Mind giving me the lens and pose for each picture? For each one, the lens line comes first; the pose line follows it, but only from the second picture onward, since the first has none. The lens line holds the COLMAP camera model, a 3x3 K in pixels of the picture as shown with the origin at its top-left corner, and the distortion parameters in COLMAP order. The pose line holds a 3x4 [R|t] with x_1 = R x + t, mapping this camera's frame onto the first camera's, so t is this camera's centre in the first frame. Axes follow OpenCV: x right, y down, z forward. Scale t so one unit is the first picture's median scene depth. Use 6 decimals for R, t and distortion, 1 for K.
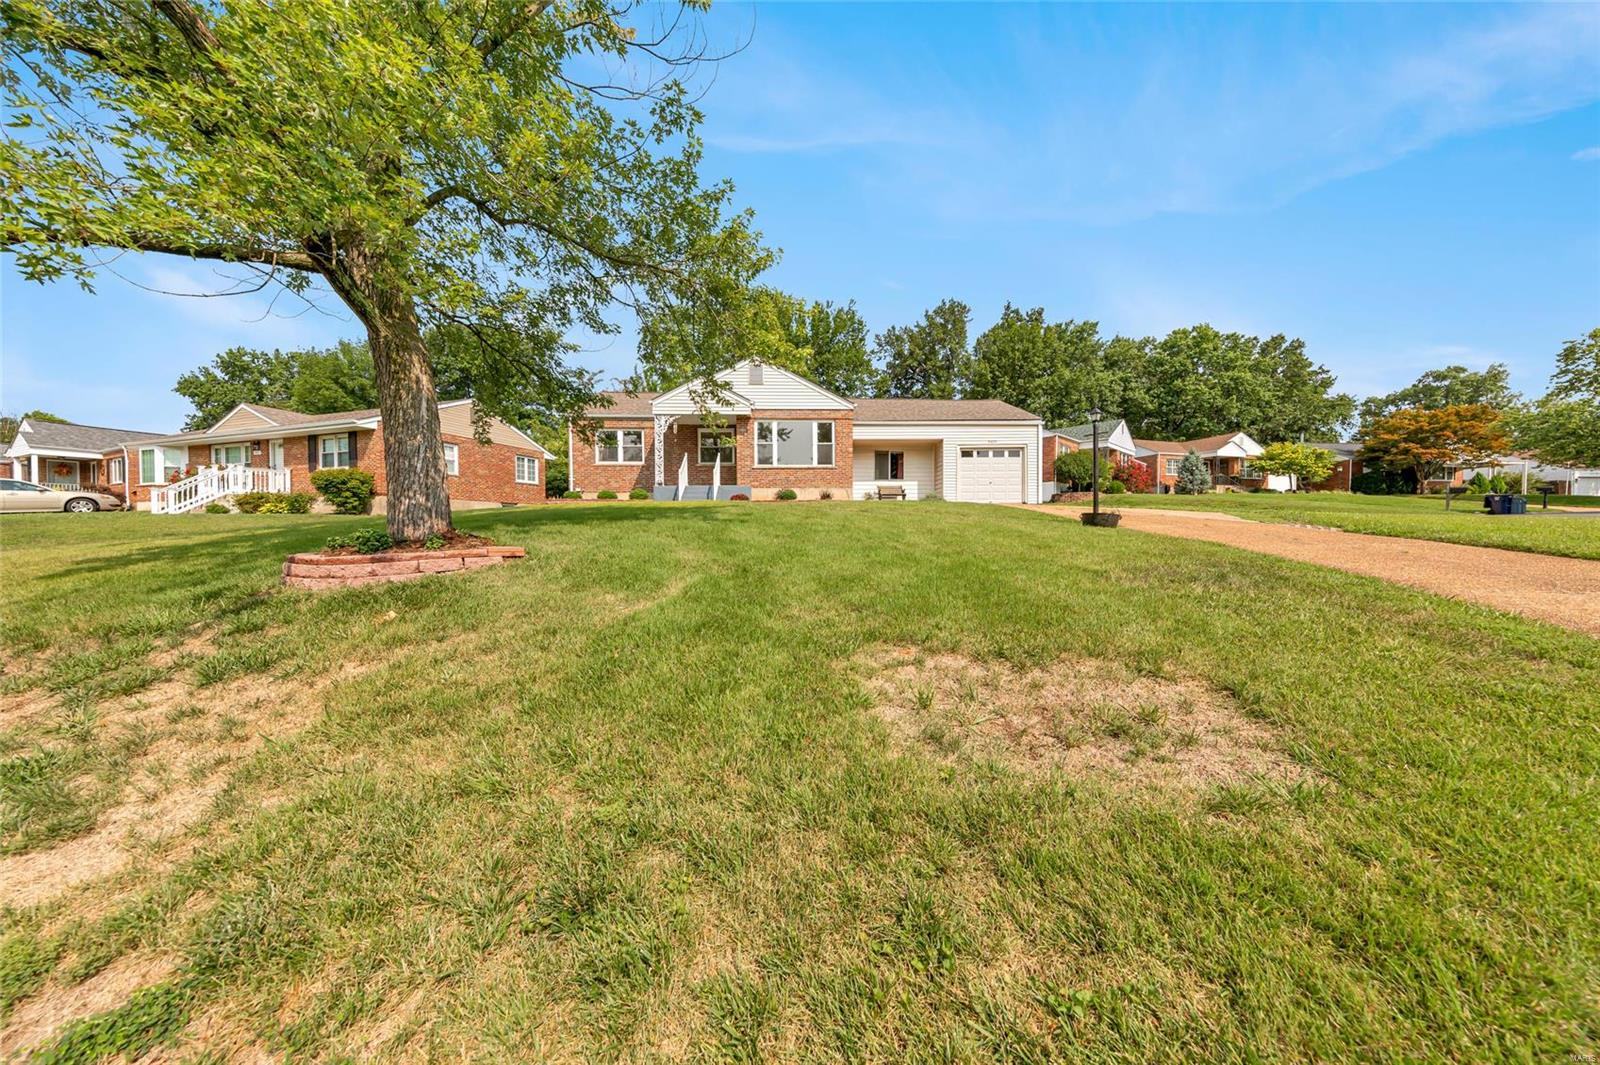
lens RADIAL K [[505.7, 0, 804.2], [0, 505.7, 536.3], [0, 0, 1]] dist [0.007647, 0.000005]
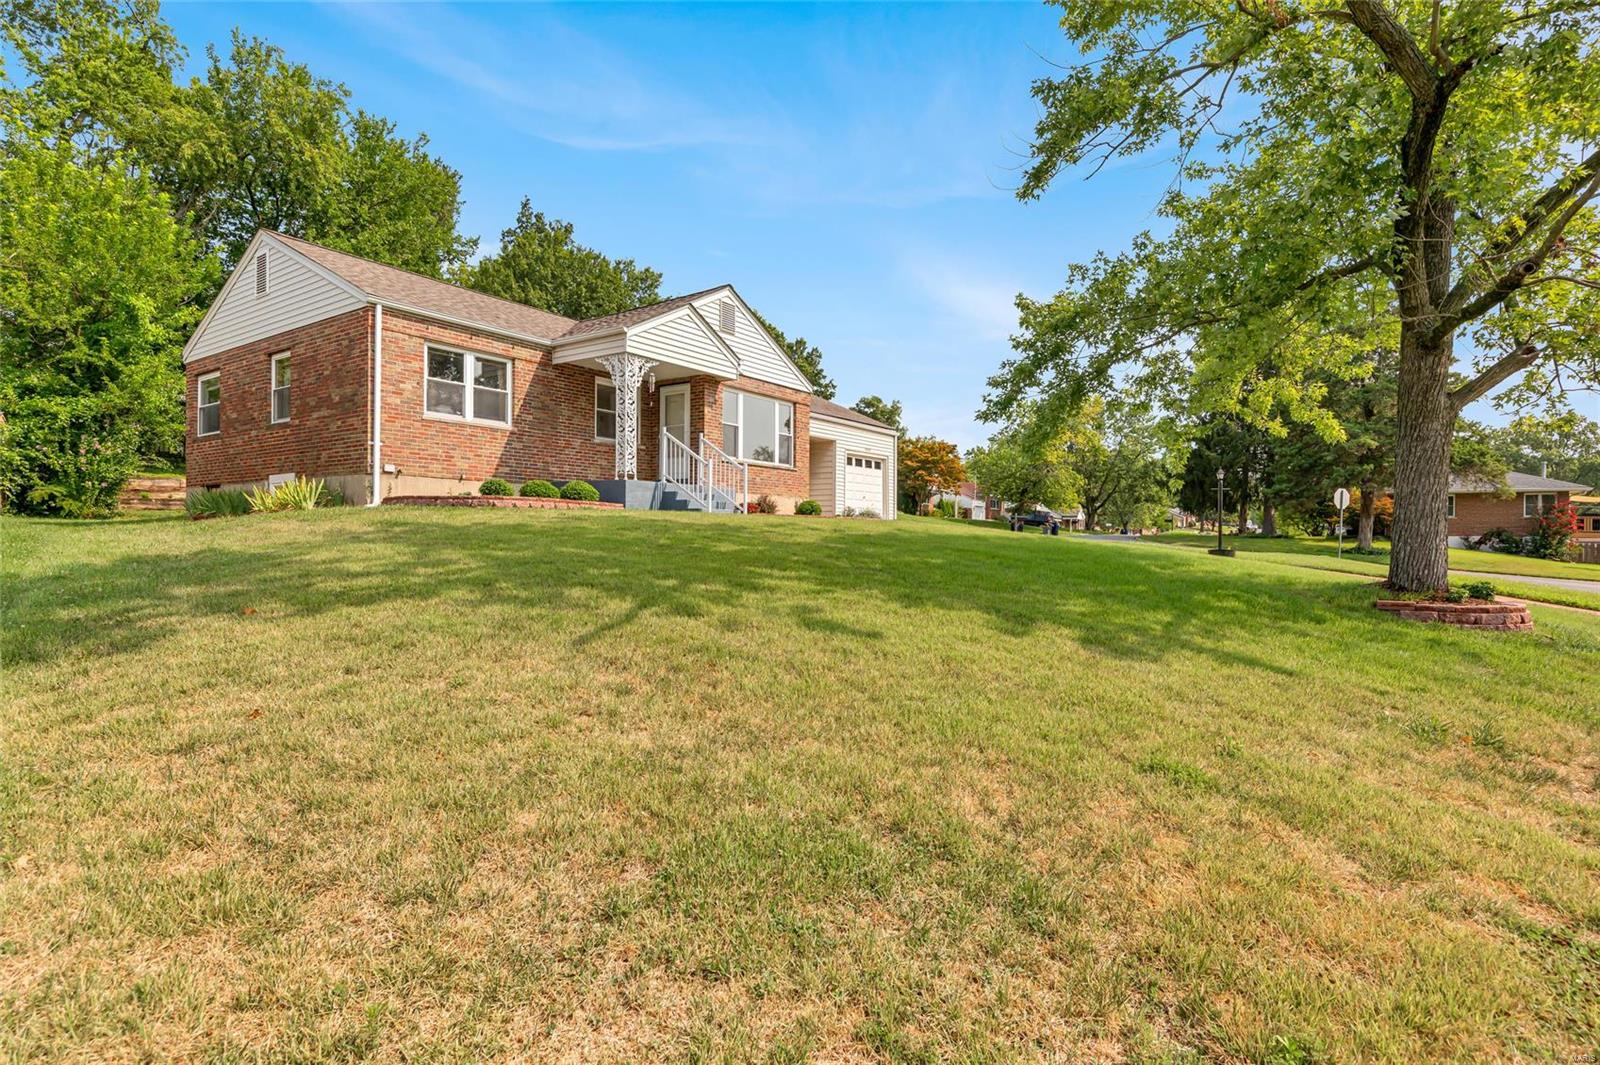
lens RADIAL K [[829.0, 0, 800.0], [0, 829.0, 532.5], [0, 0, 1]] dist [0.000237, -0.000001]
pose [[0.594260, 0.015804, 0.804117, -1.037479], [0.000310, 0.999802, -0.019879, -0.025447], [-0.804273, 0.012063, 0.594138, 0.339163]]
